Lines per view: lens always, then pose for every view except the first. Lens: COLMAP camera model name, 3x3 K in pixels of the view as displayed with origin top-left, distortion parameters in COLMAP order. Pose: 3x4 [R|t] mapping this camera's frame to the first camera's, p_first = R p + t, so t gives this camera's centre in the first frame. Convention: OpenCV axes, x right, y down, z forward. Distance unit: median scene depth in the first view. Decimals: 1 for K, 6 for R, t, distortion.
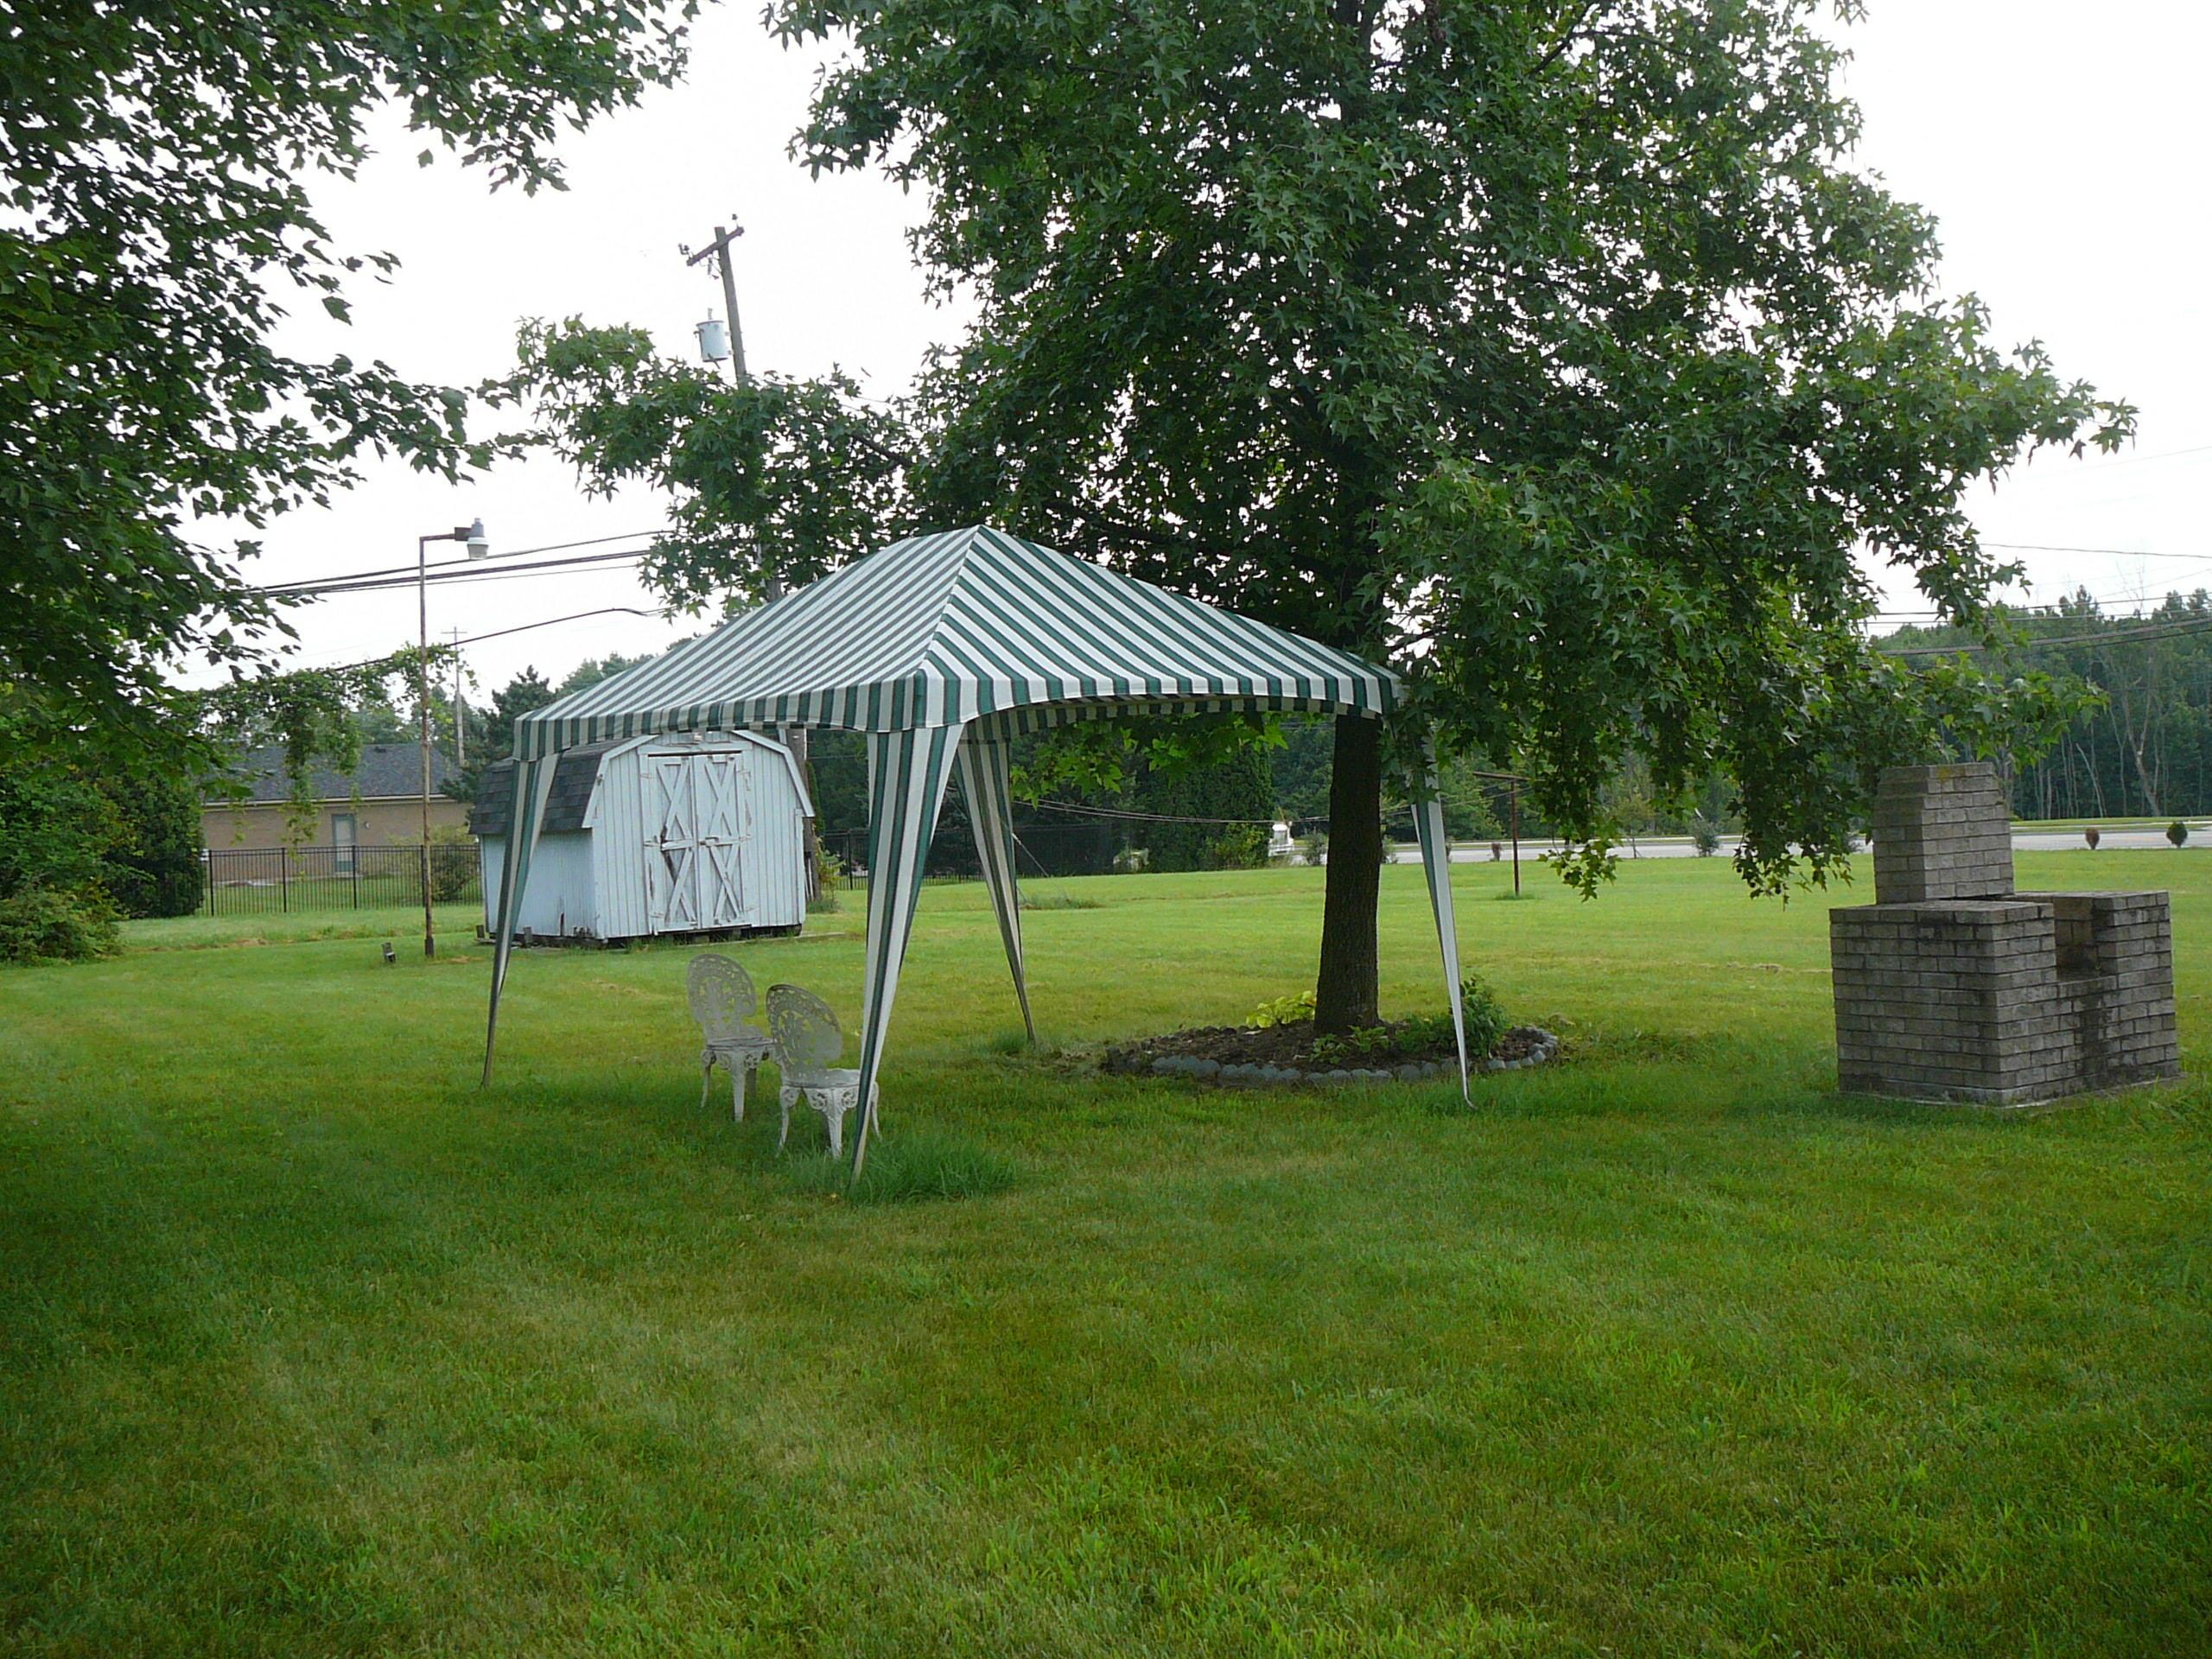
lens RADIAL K [[2257.8, 0, 1105.3], [0, 2257.8, 790.6], [0, 0, 1]] dist [-0.127155, 0.212074]
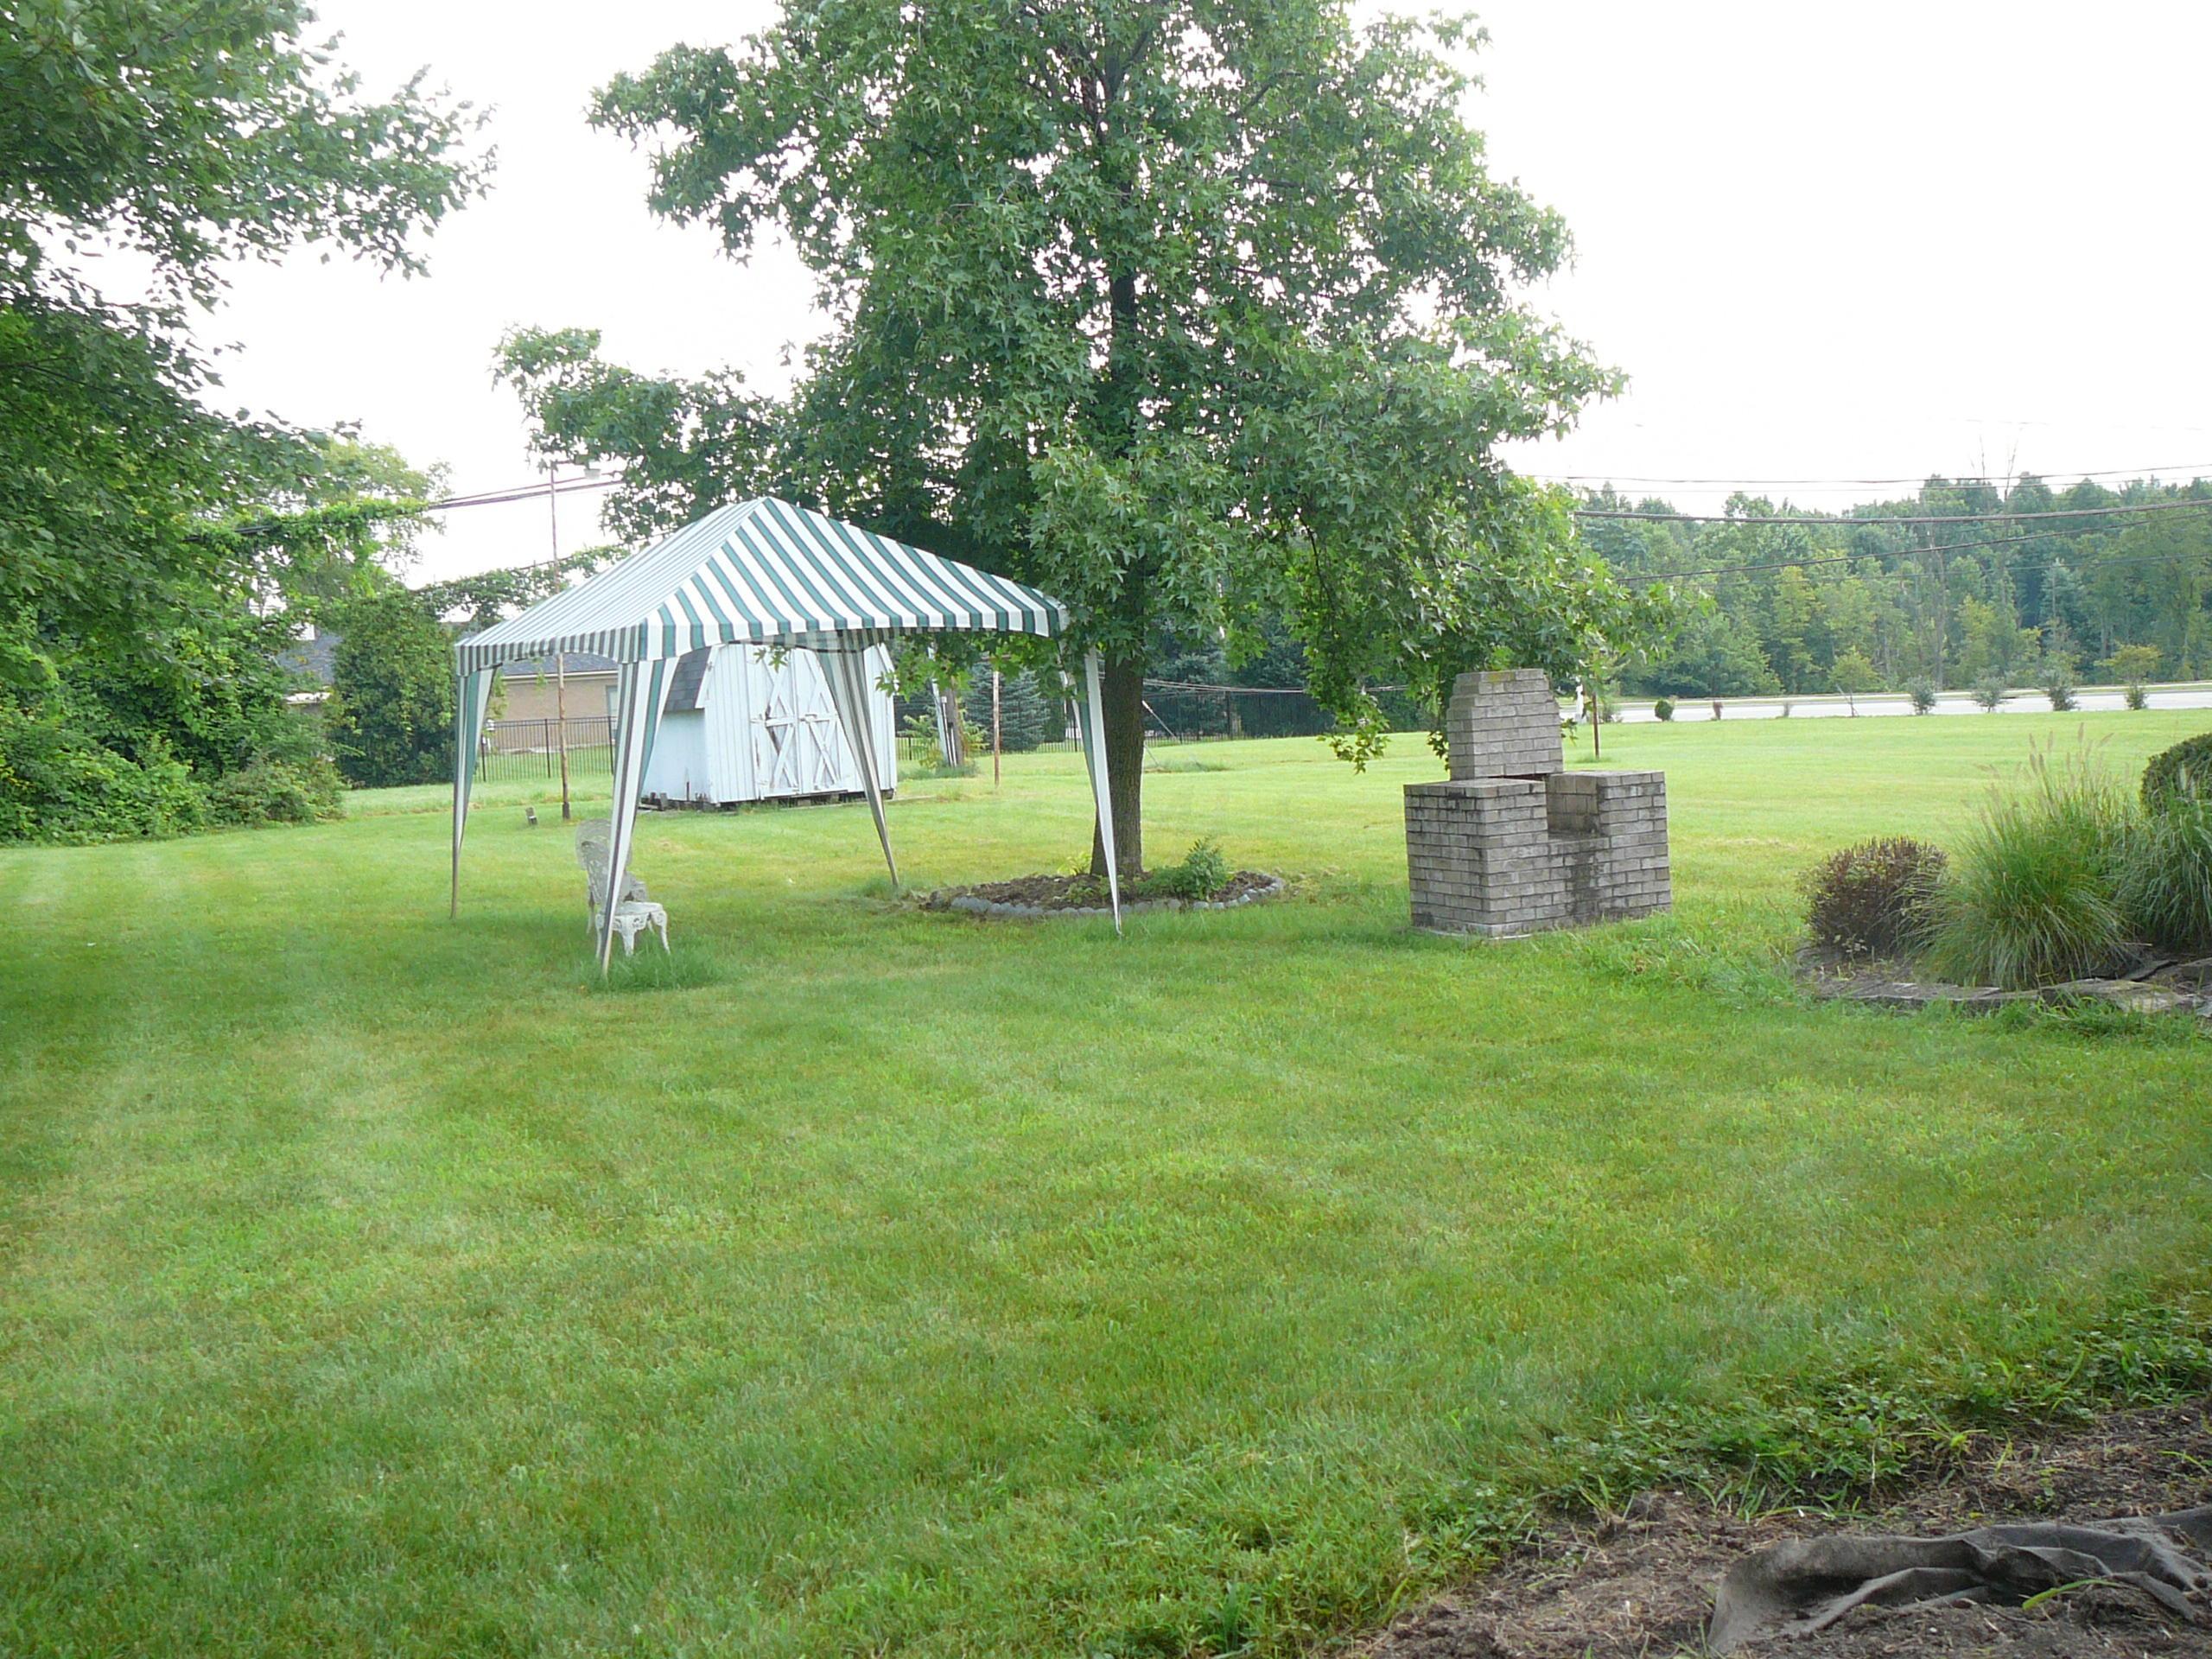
lens RADIAL K [[2257.8, 0, 1105.3], [0, 2257.8, 790.6], [0, 0, 1]] dist [-0.127155, 0.212074]
pose [[0.990162, -0.003332, -0.139884, 0.285556], [0.012218, 0.997957, 0.062713, -0.023025], [0.139389, -0.063805, 0.988180, -0.258120]]
